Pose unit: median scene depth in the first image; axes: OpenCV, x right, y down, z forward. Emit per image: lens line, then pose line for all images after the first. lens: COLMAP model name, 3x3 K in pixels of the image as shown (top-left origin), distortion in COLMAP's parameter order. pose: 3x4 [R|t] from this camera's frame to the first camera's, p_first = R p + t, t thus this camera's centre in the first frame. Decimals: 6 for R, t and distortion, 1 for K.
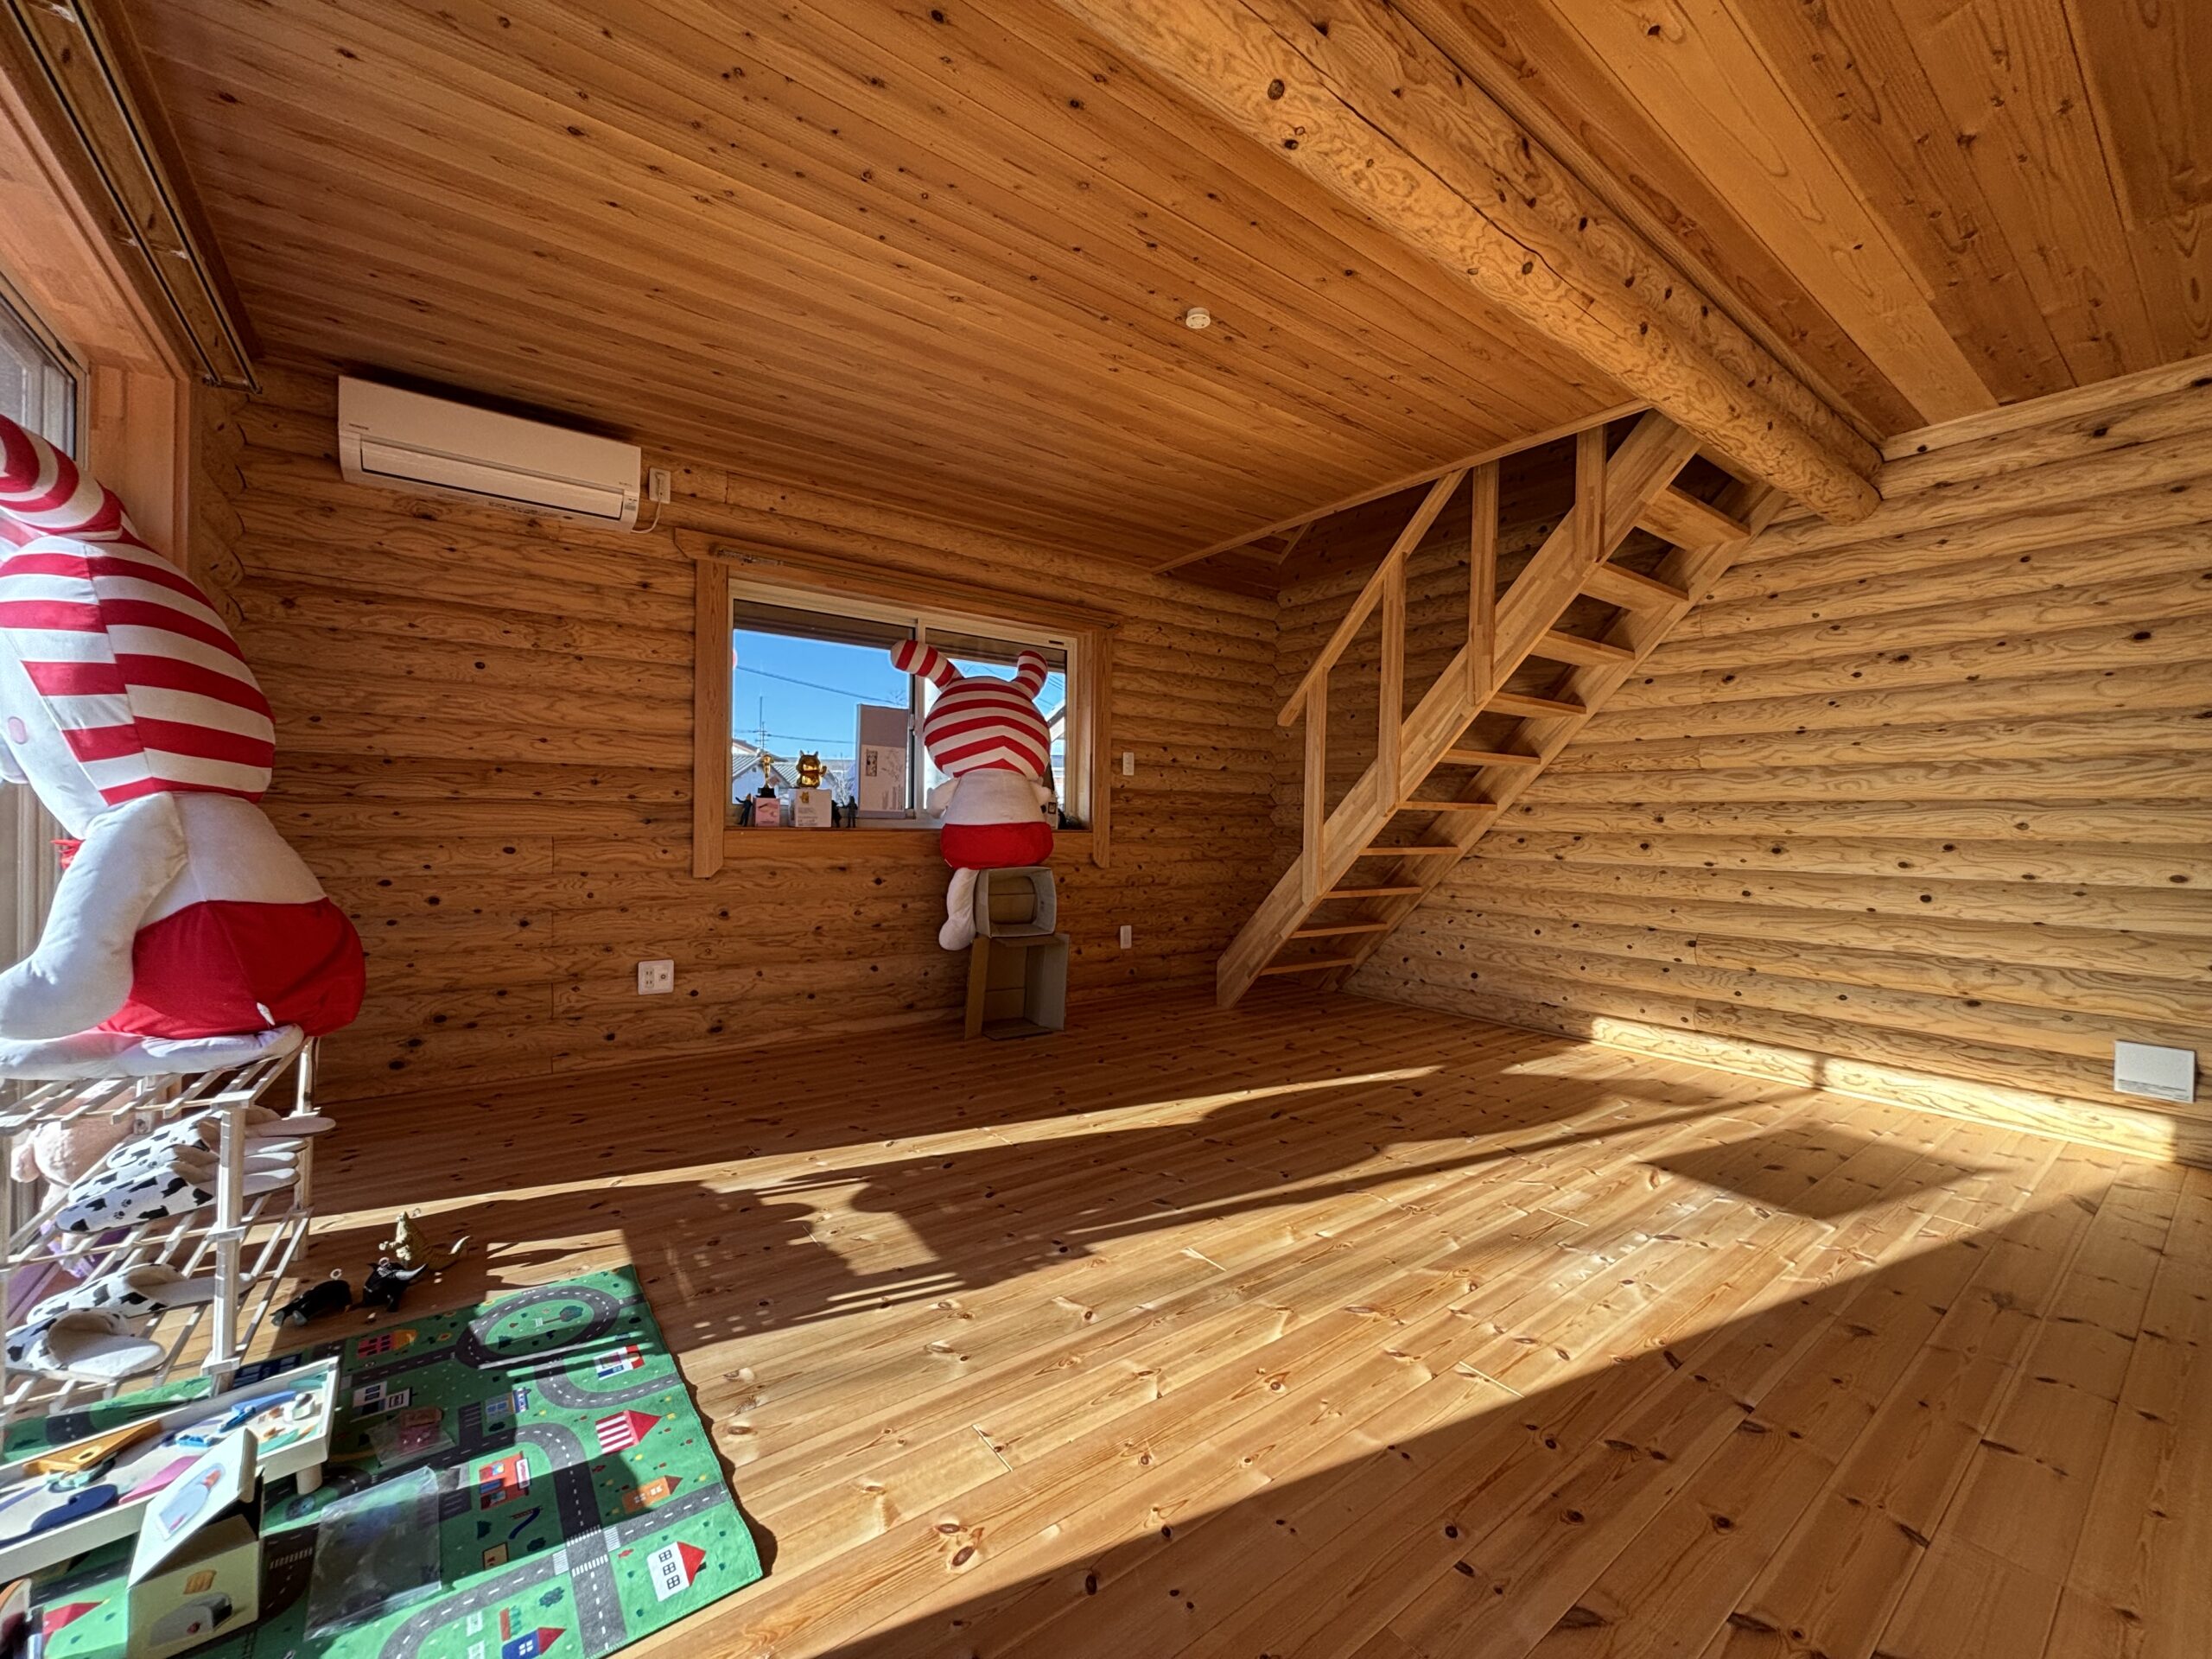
lens RADIAL K [[882.1, 0, 1107.2], [0, 882.1, 826.1], [0, 0, 1]] dist [0.007687, -0.002572]
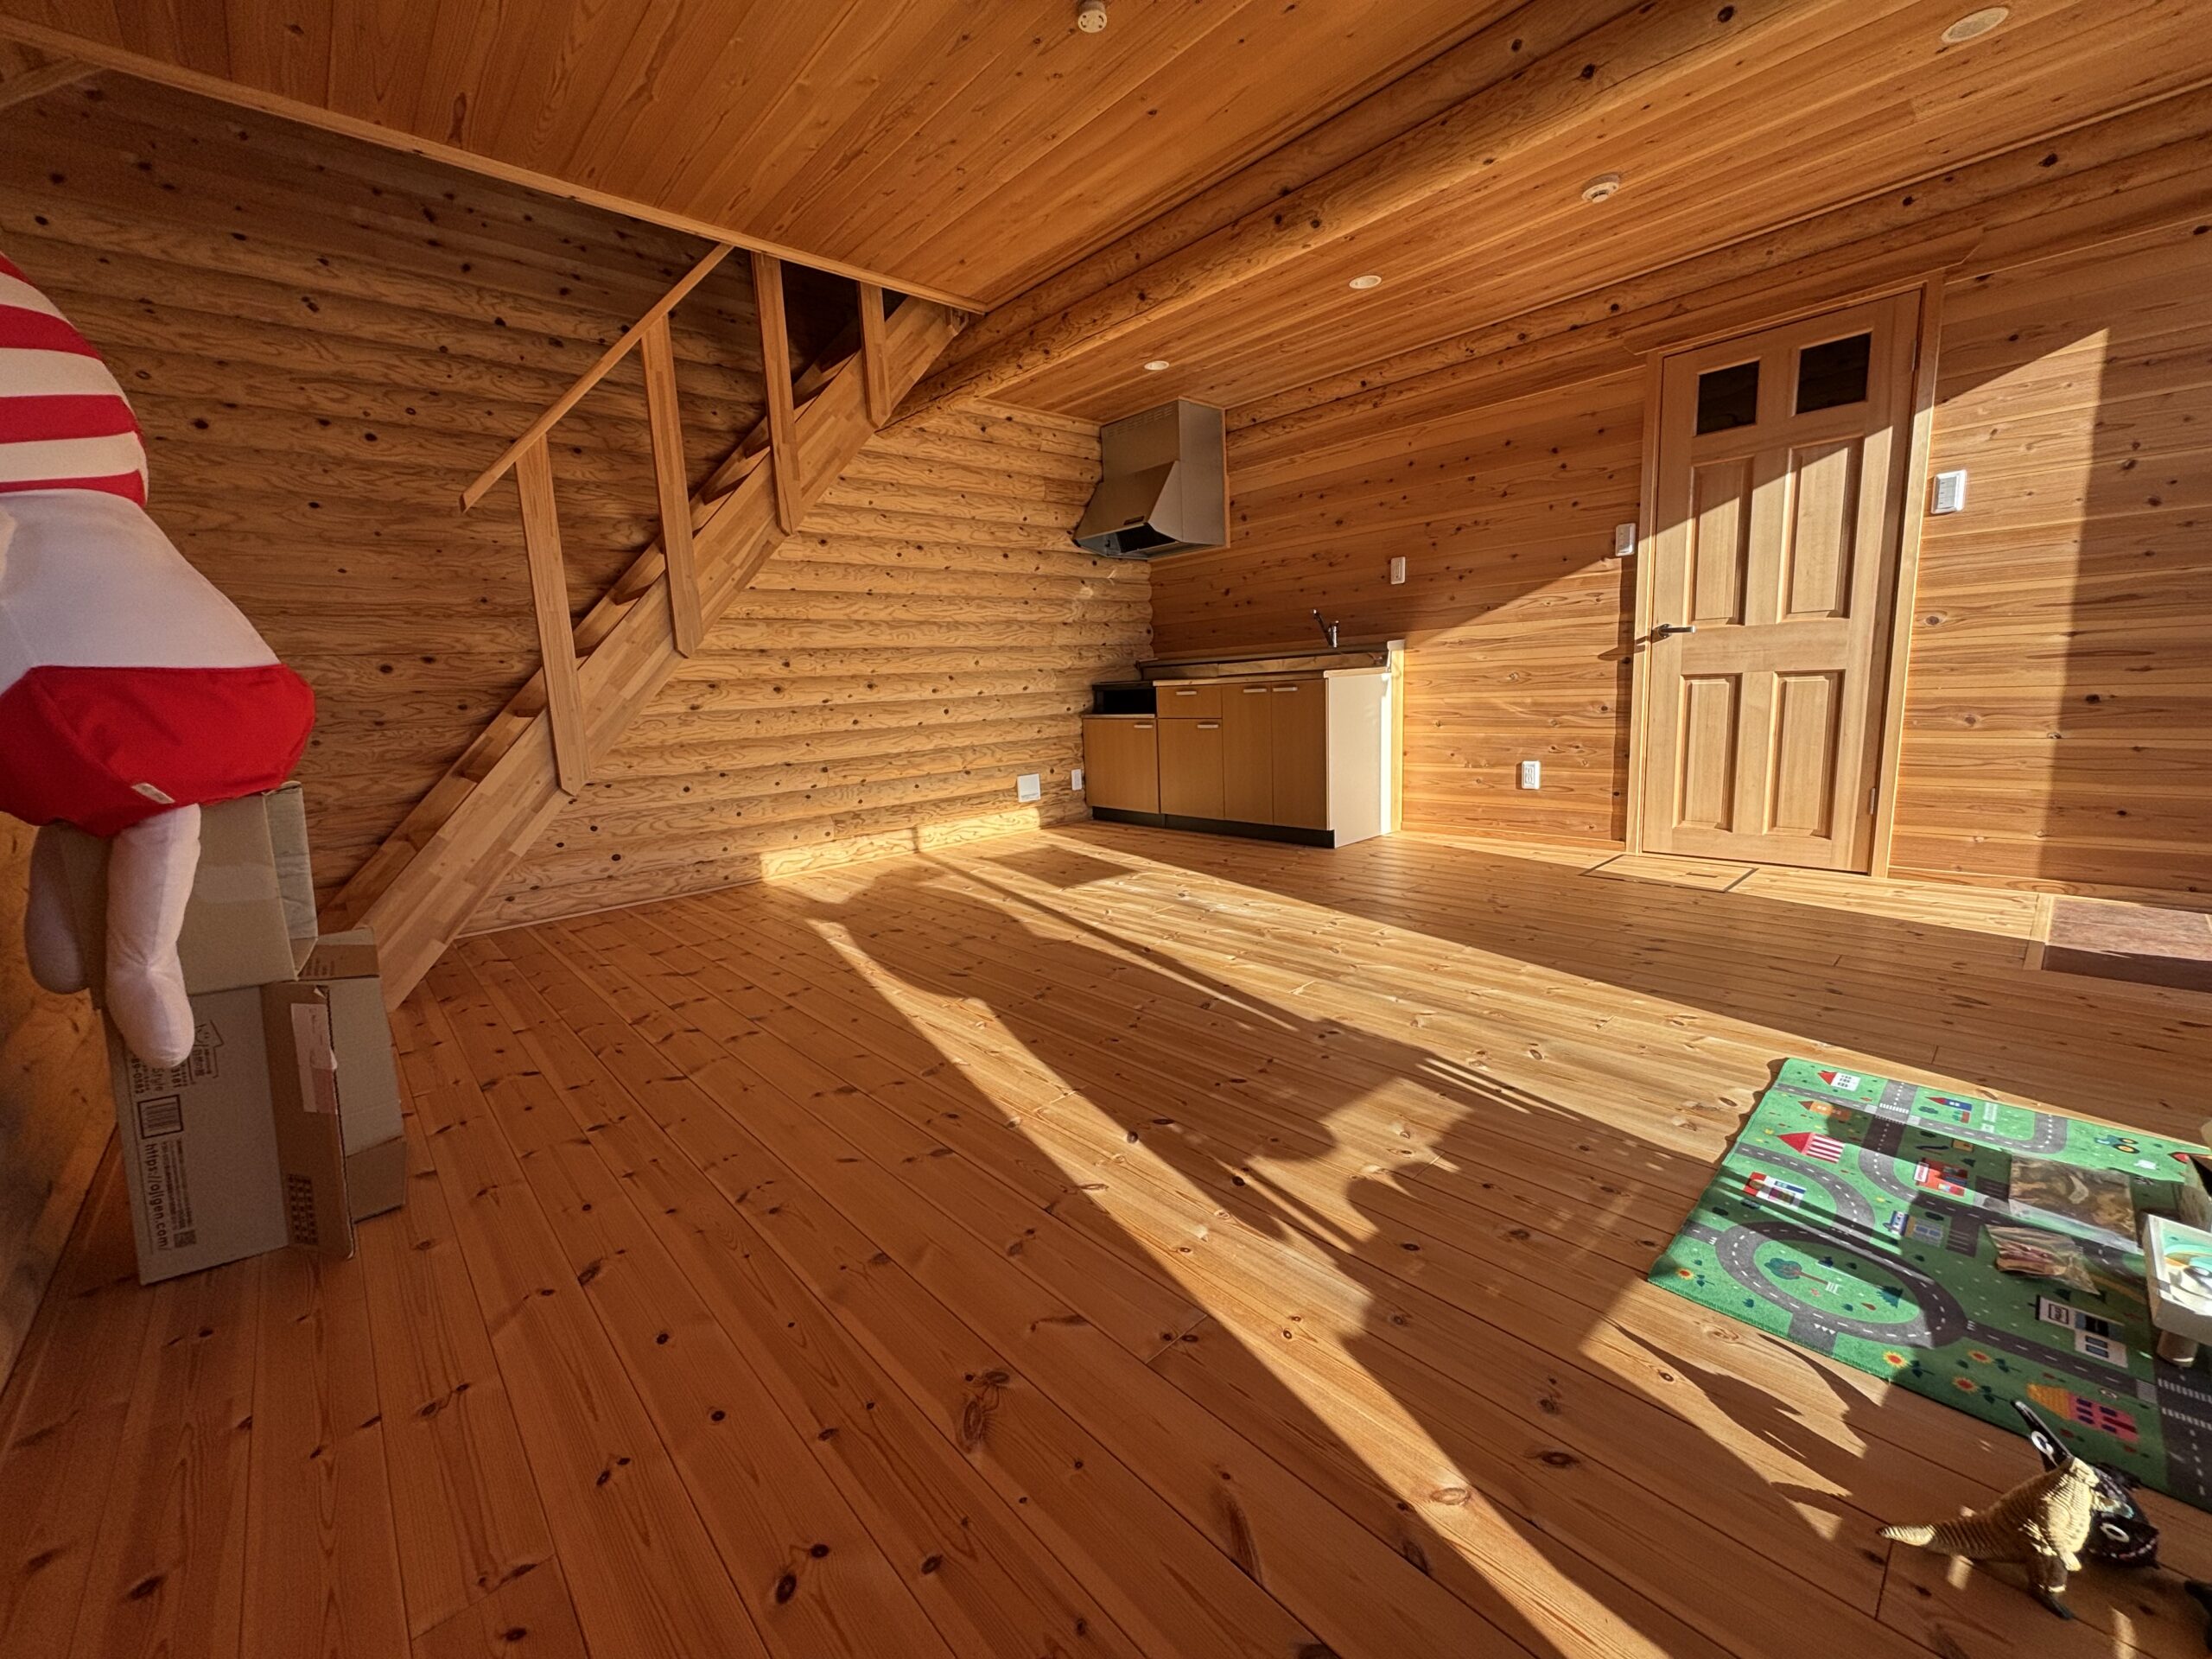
lens RADIAL K [[882.1, 0, 1095.1], [0, 882.1, 849.5], [0, 0, 1]] dist [0.007687, -0.002572]
pose [[-0.103179, -0.191736, 0.976008, -0.707932], [0.052848, 0.978802, 0.197871, 0.027777], [-0.993258, 0.071996, -0.090859, 0.954378]]
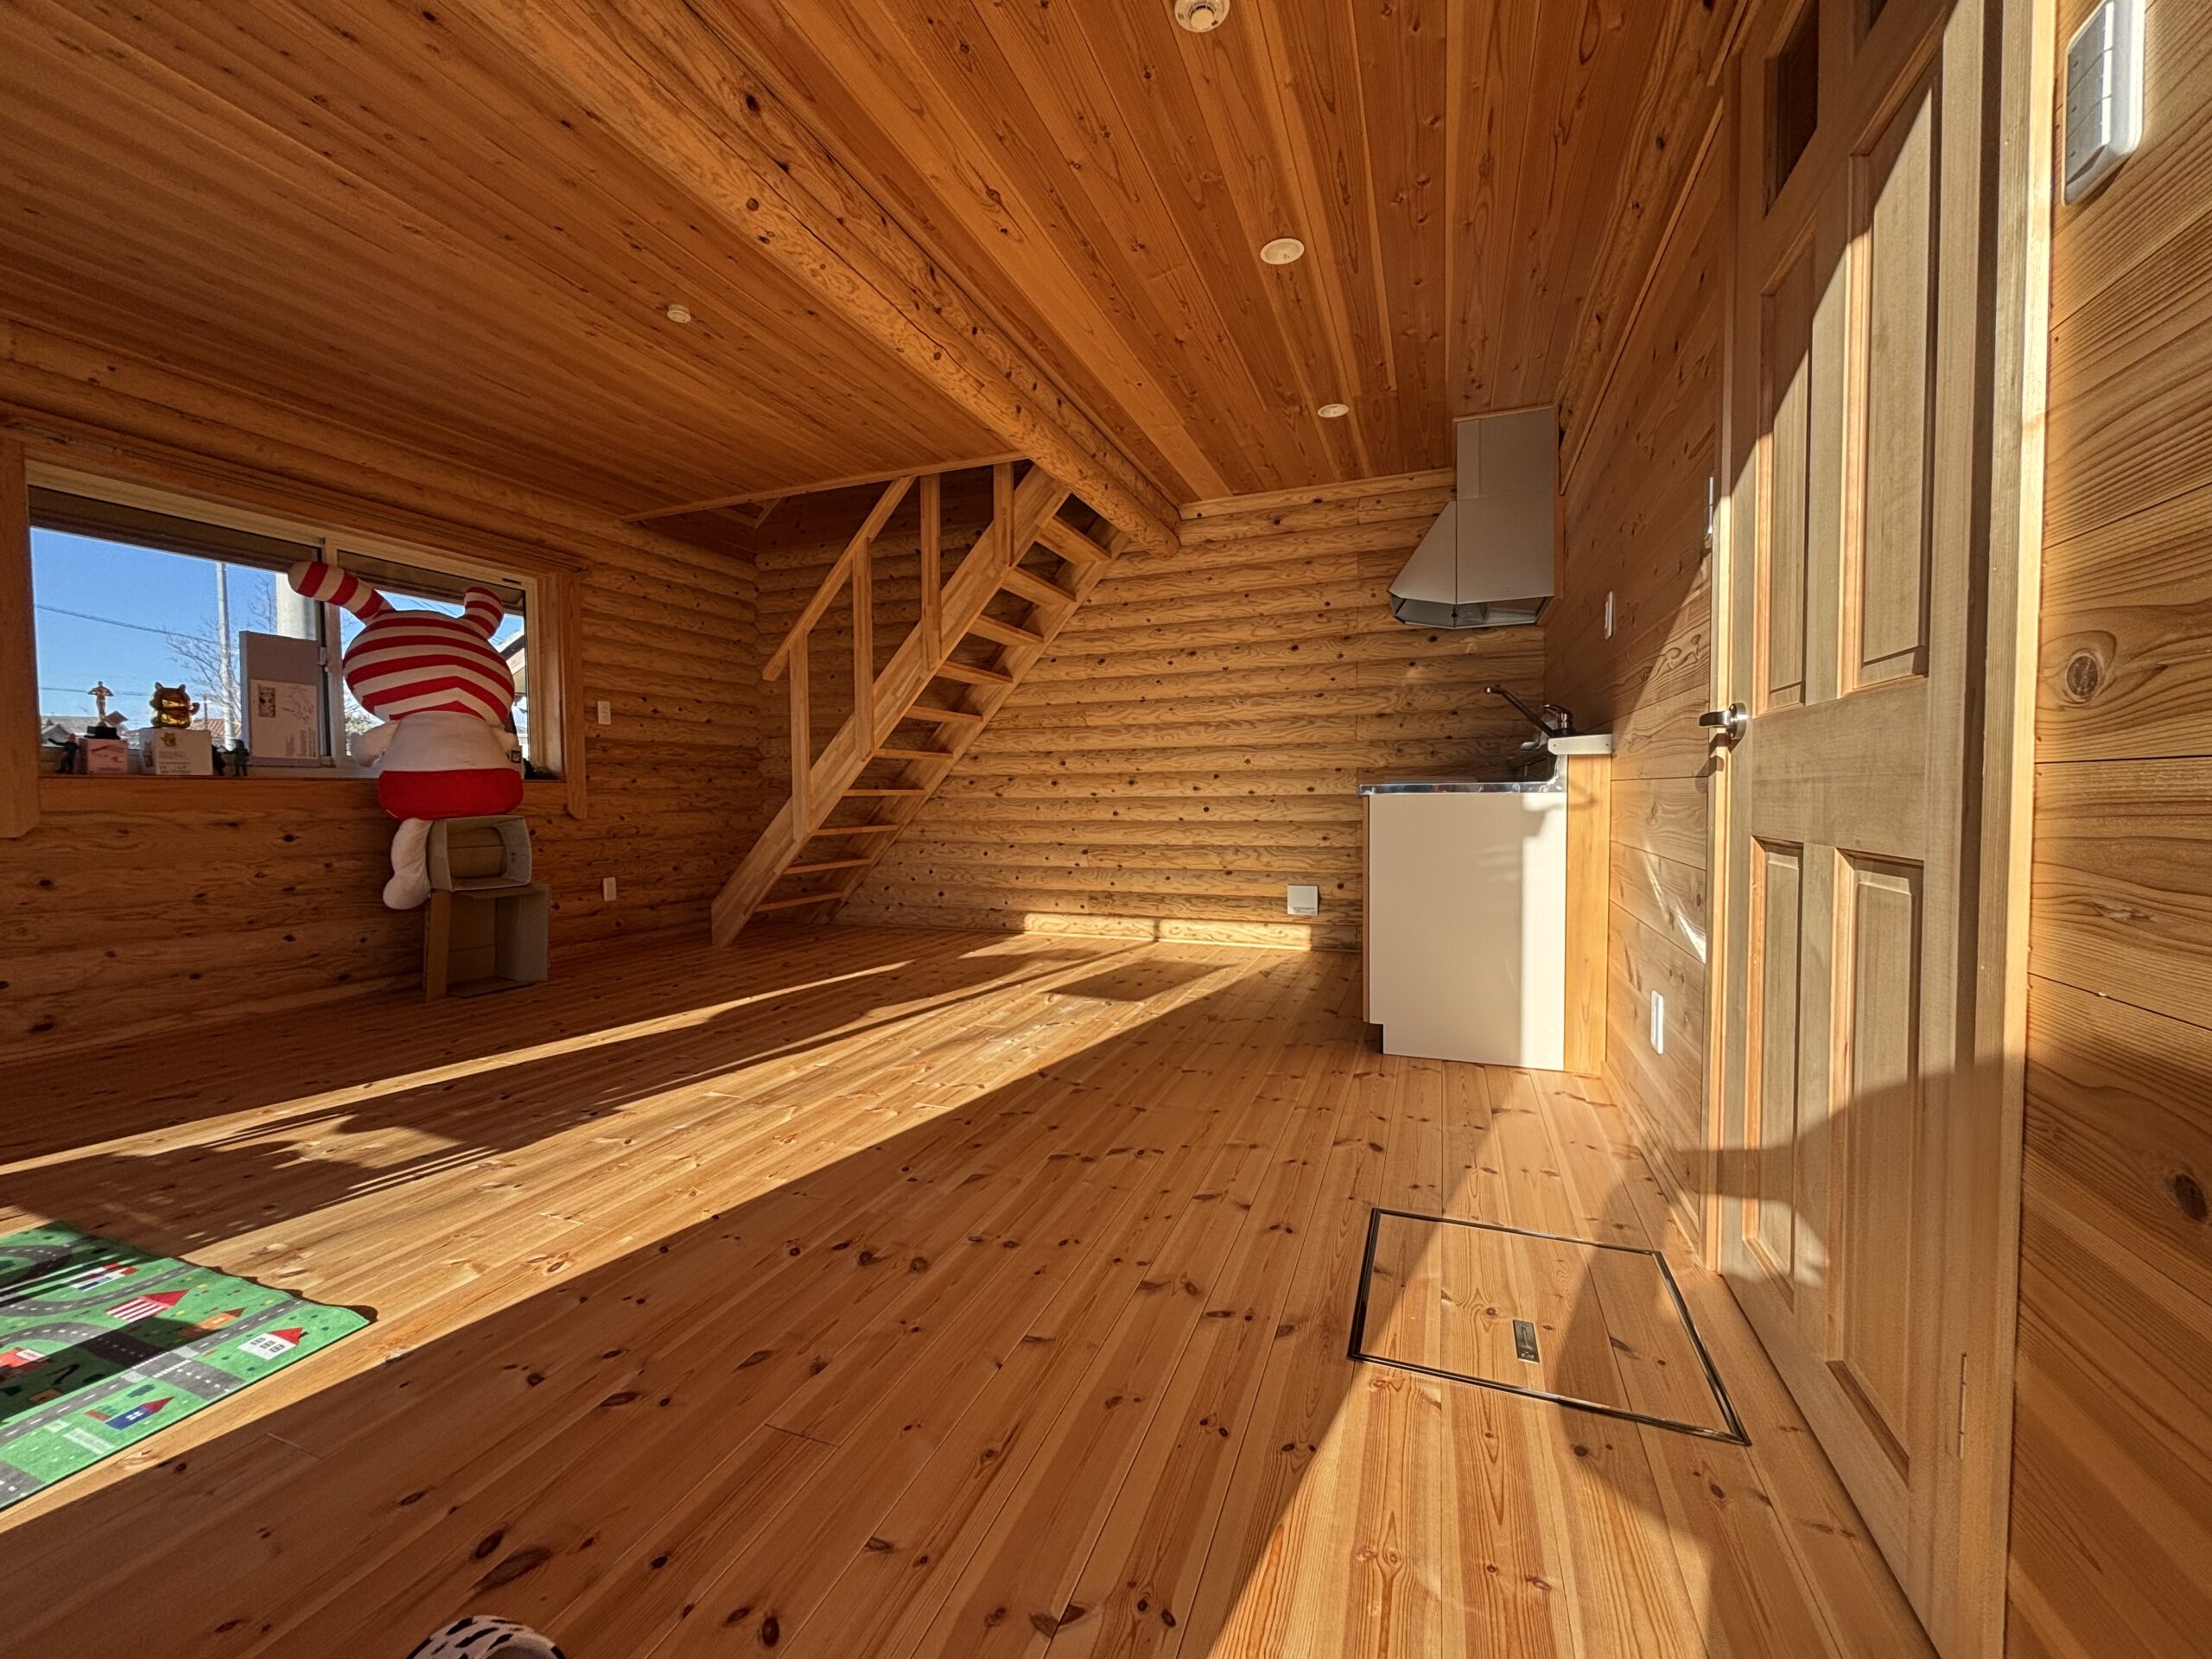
lens RADIAL K [[882.1, 0, 1104.3], [0, 882.1, 833.9], [0, 0, 1]] dist [0.007687, -0.002572]
pose [[0.845928, -0.046248, 0.531288, -0.057737], [0.024559, 0.998554, 0.047820, 0.049445], [-0.532732, -0.027405, 0.845840, -0.232356]]
